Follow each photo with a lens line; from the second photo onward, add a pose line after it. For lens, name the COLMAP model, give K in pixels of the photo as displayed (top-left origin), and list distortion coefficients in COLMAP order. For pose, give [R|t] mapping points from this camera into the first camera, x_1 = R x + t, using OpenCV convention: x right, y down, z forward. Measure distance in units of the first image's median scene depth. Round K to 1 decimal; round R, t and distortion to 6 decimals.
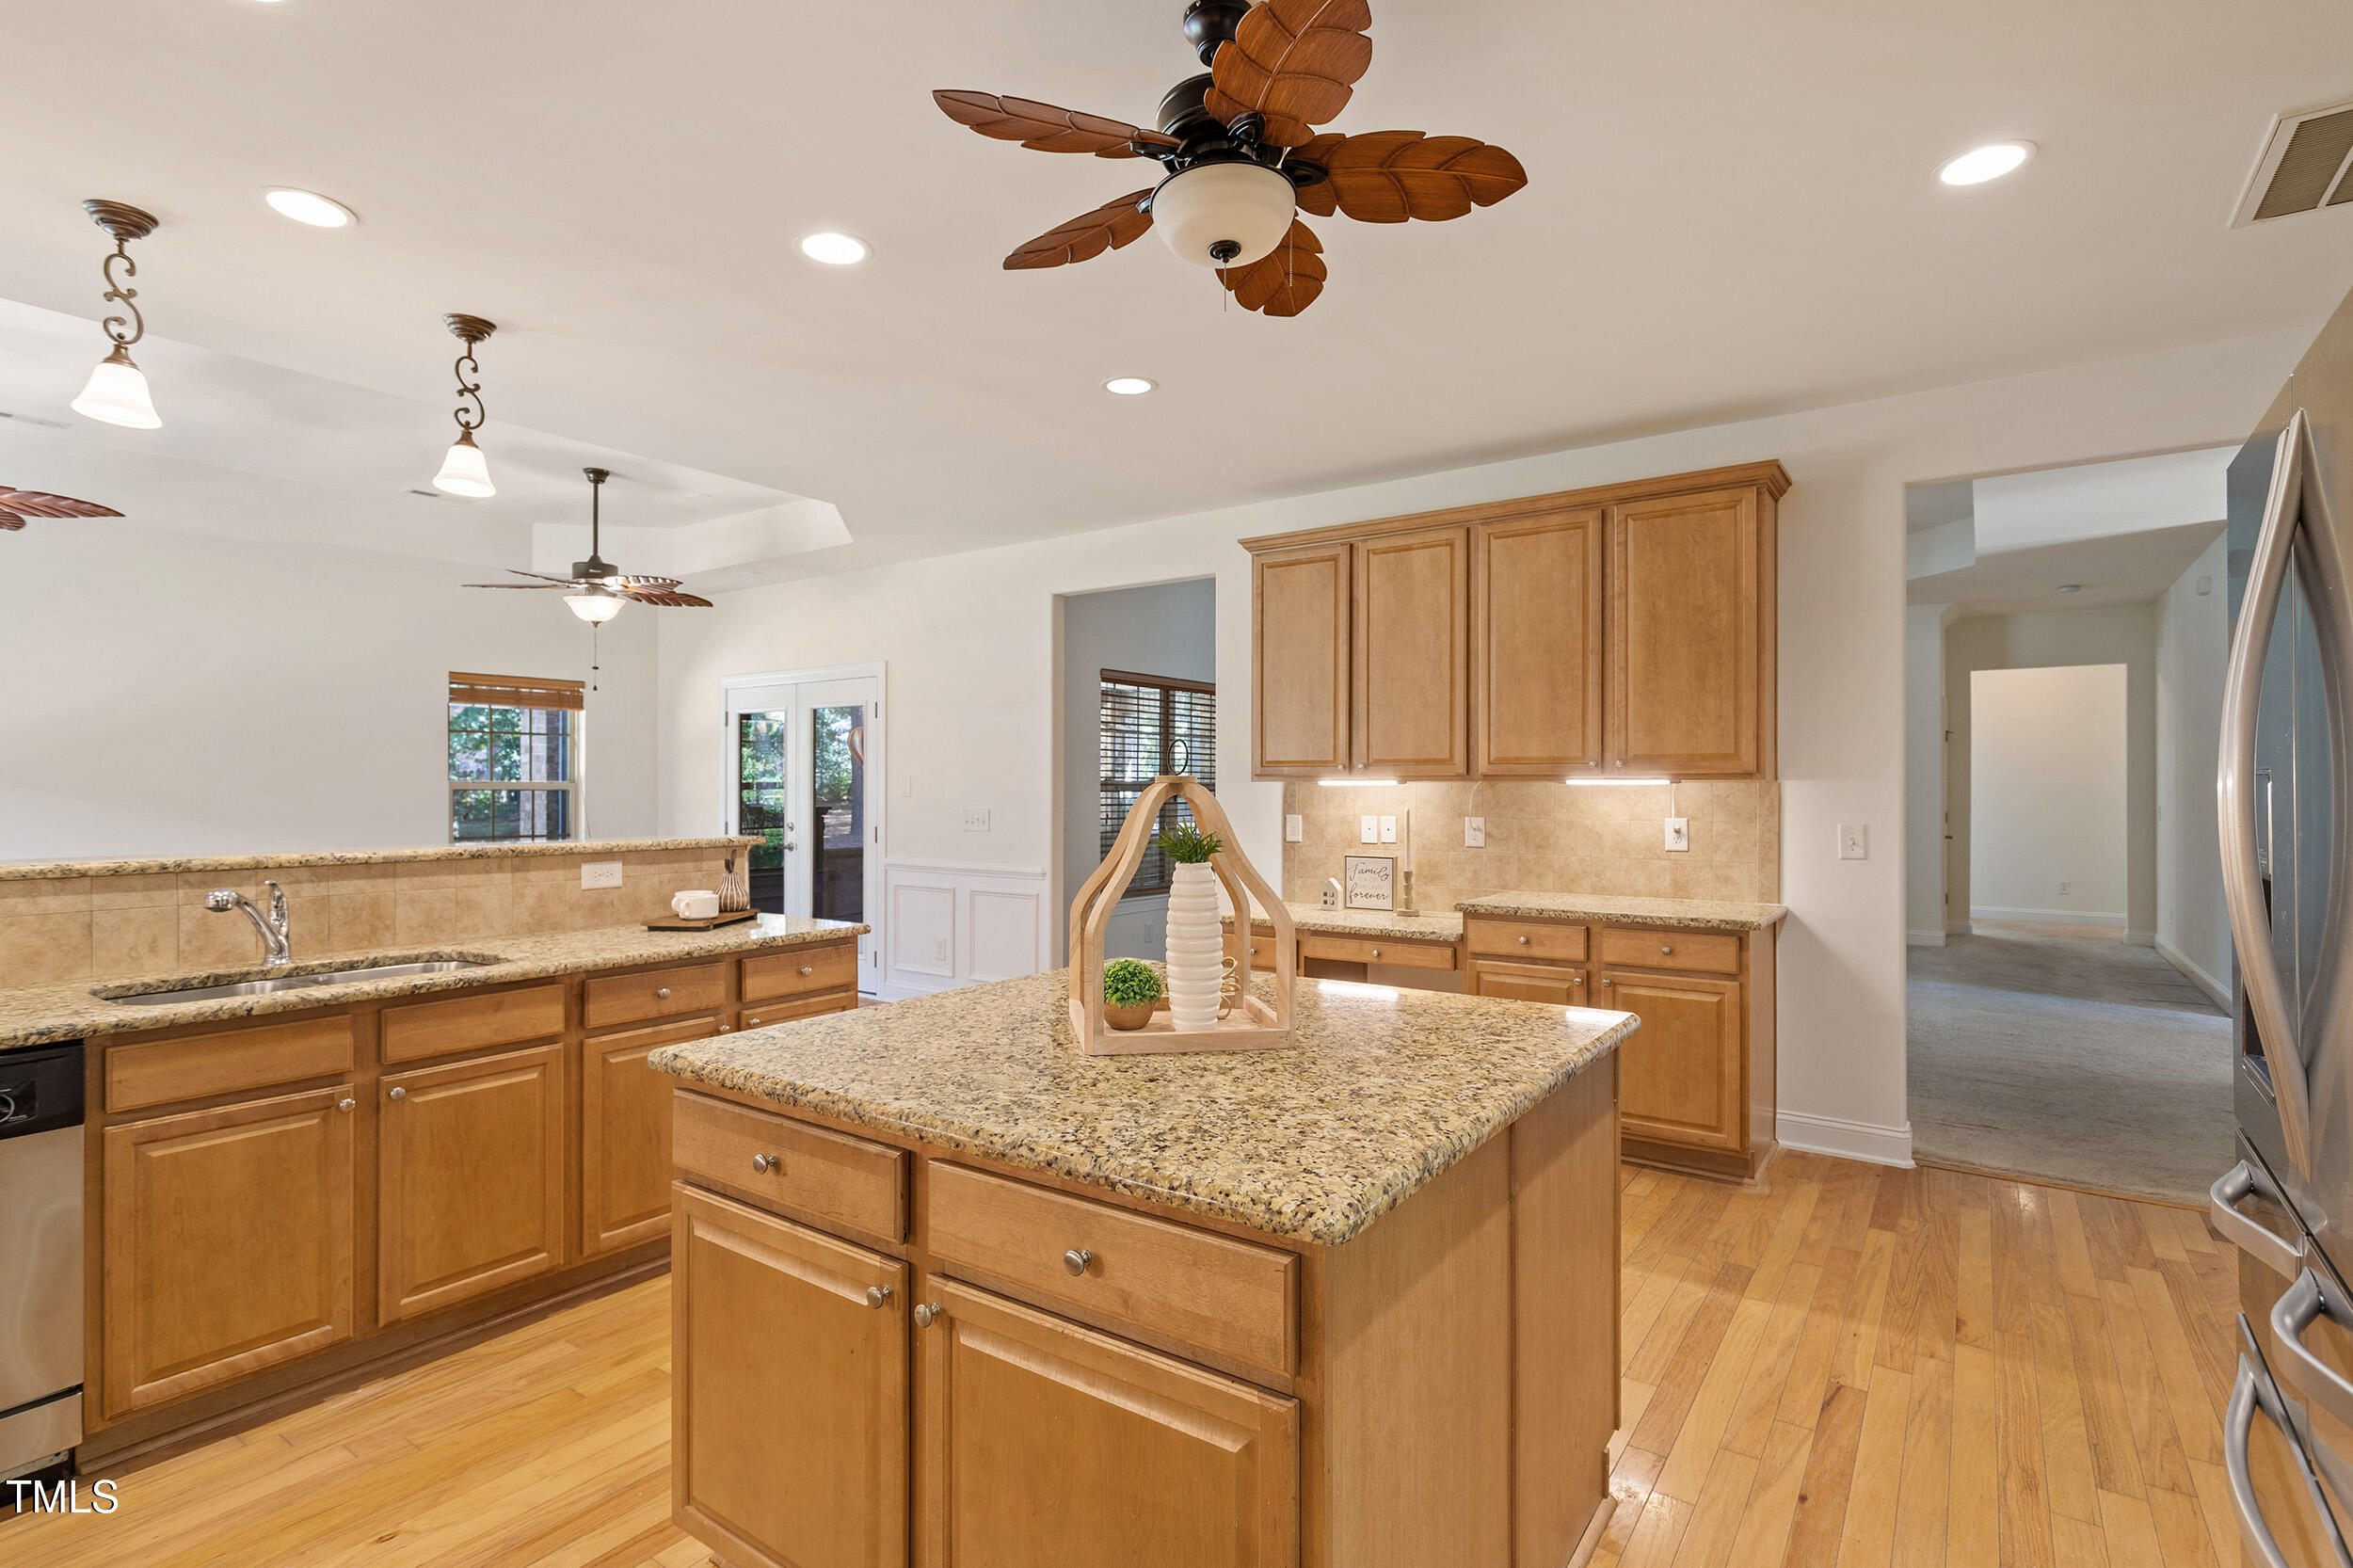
lens RADIAL K [[1120.7, 0, 1212.9], [0, 1120.7, 788.5], [0, 0, 1]] dist [-0.000976, 0.002553]
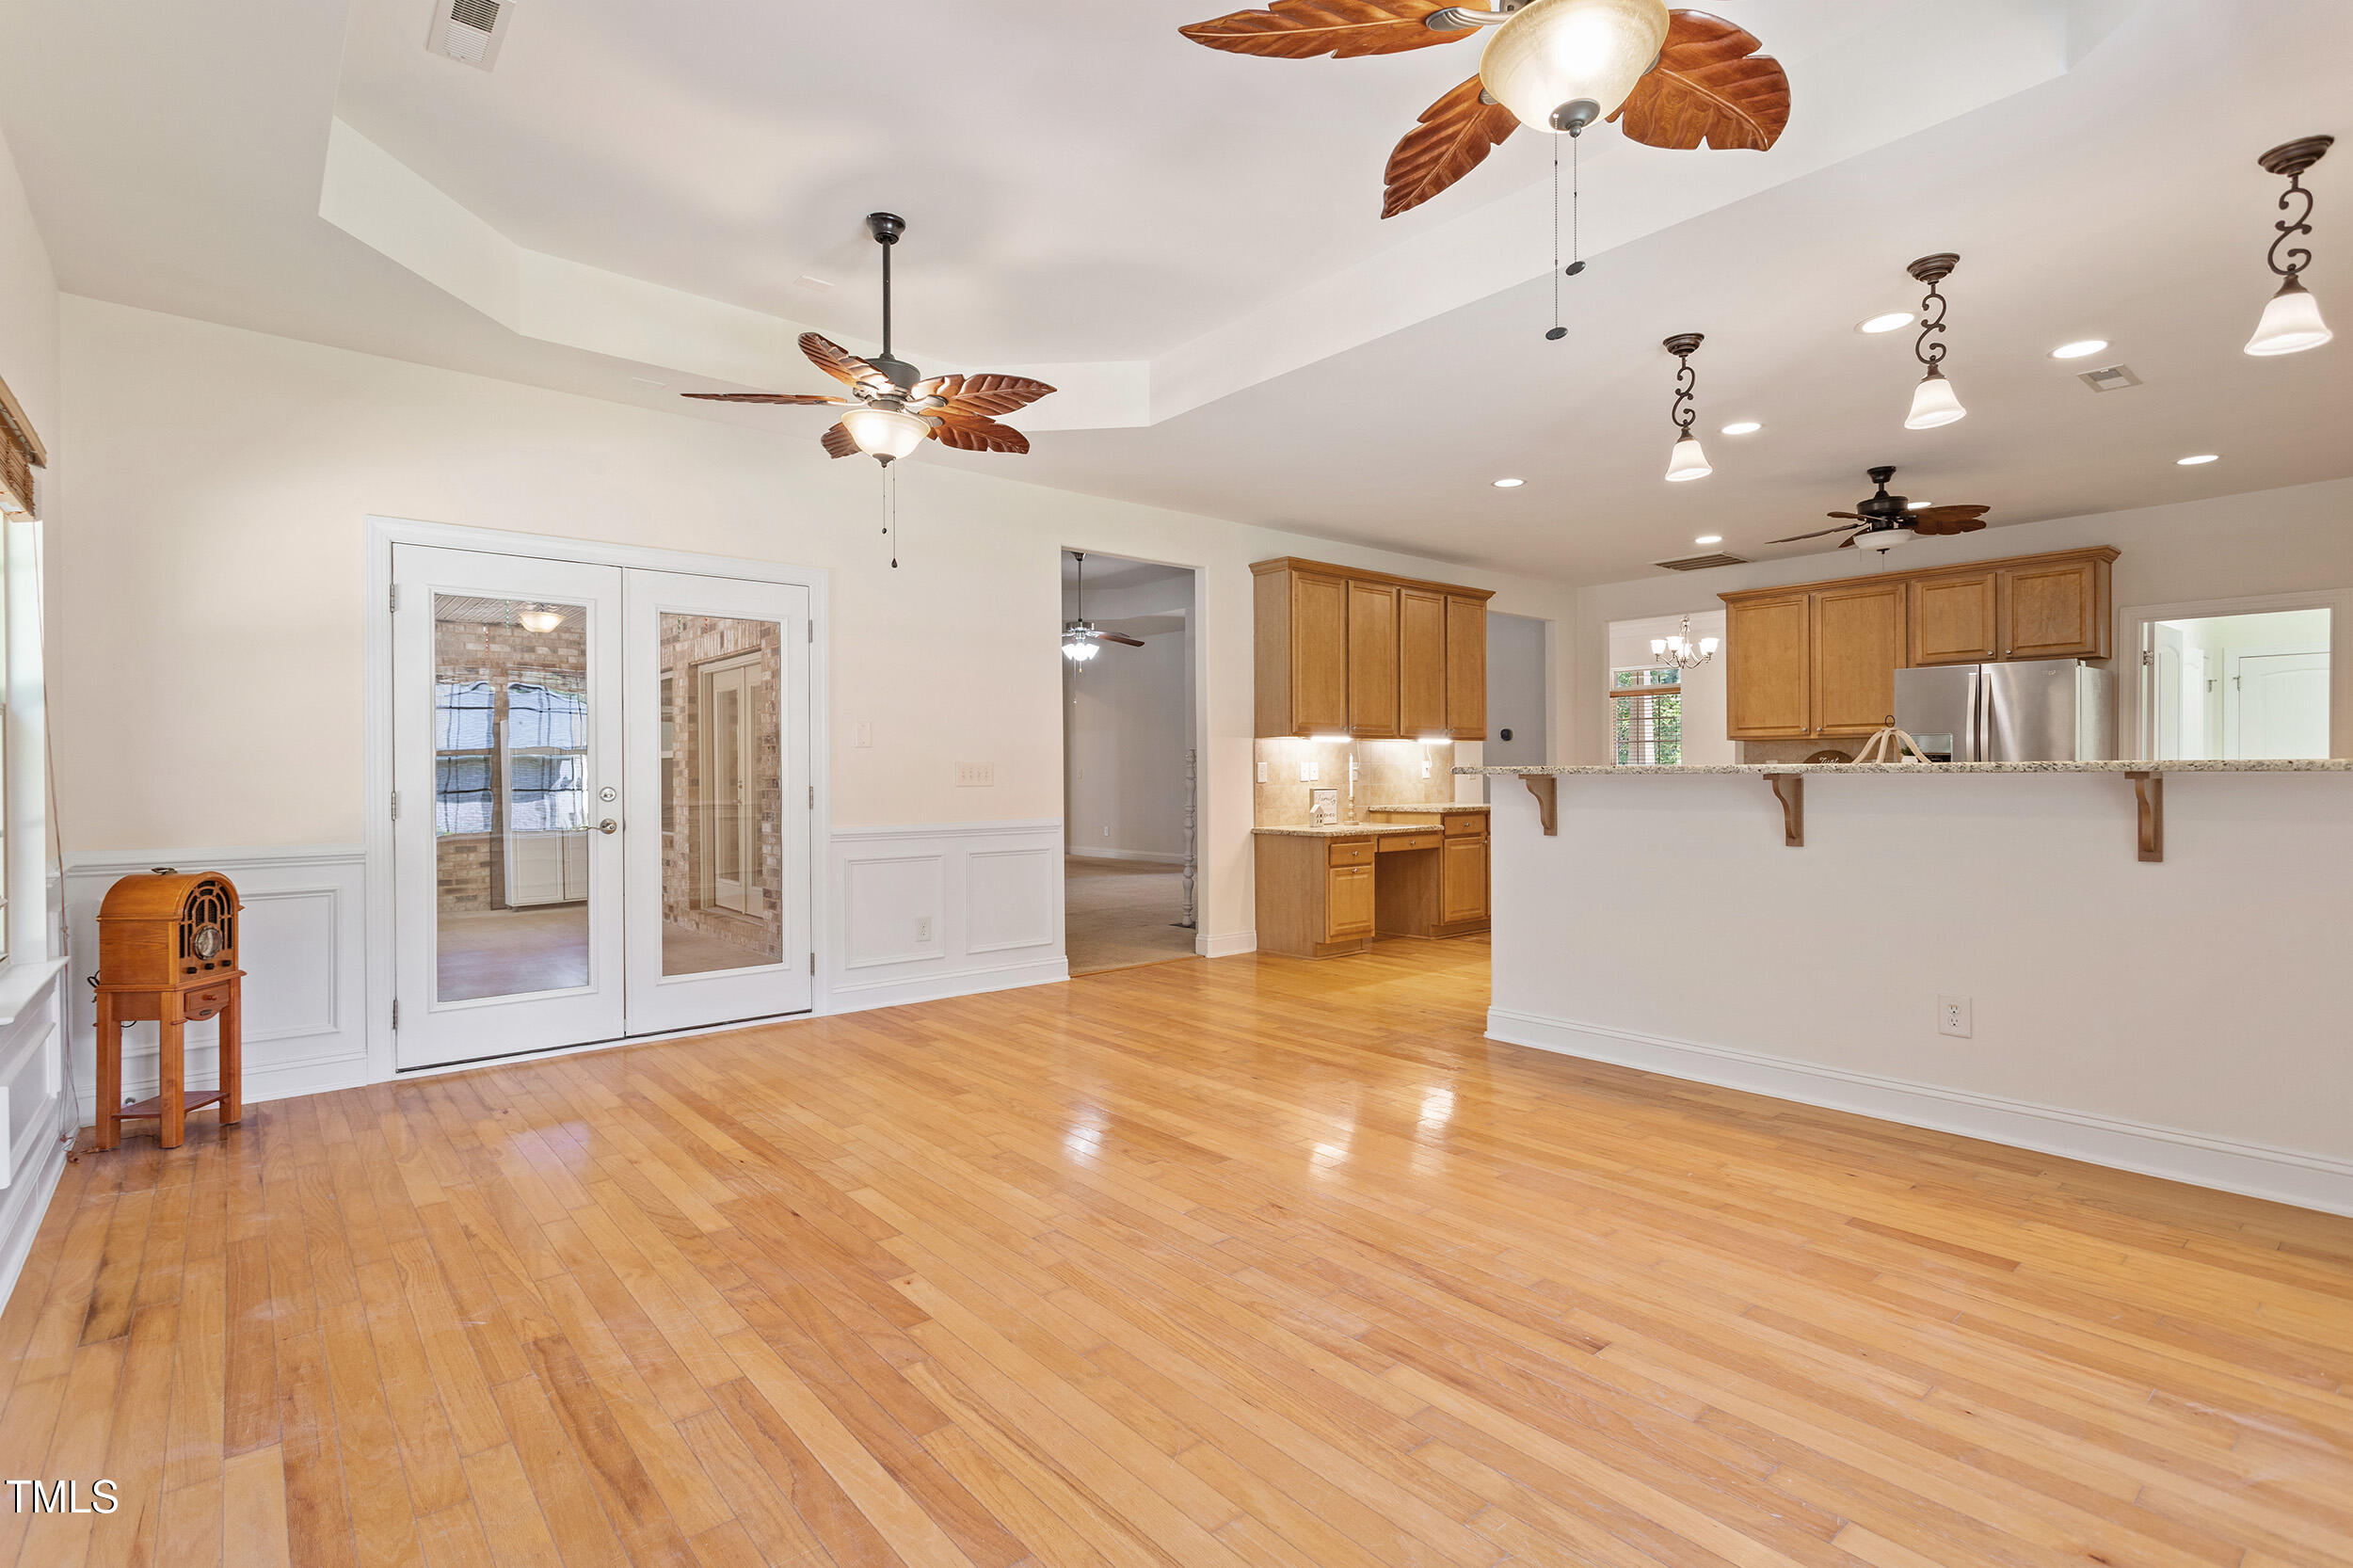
lens RADIAL K [[1120.7, 0, 1174.6], [0, 1120.7, 770.4], [0, 0, 1]] dist [-0.000976, 0.002553]
pose [[0.276102, -0.009087, 0.961085, -1.471882], [-0.001313, 0.999951, 0.009831, 0.023671], [-0.961127, -0.003976, 0.276077, 0.857206]]
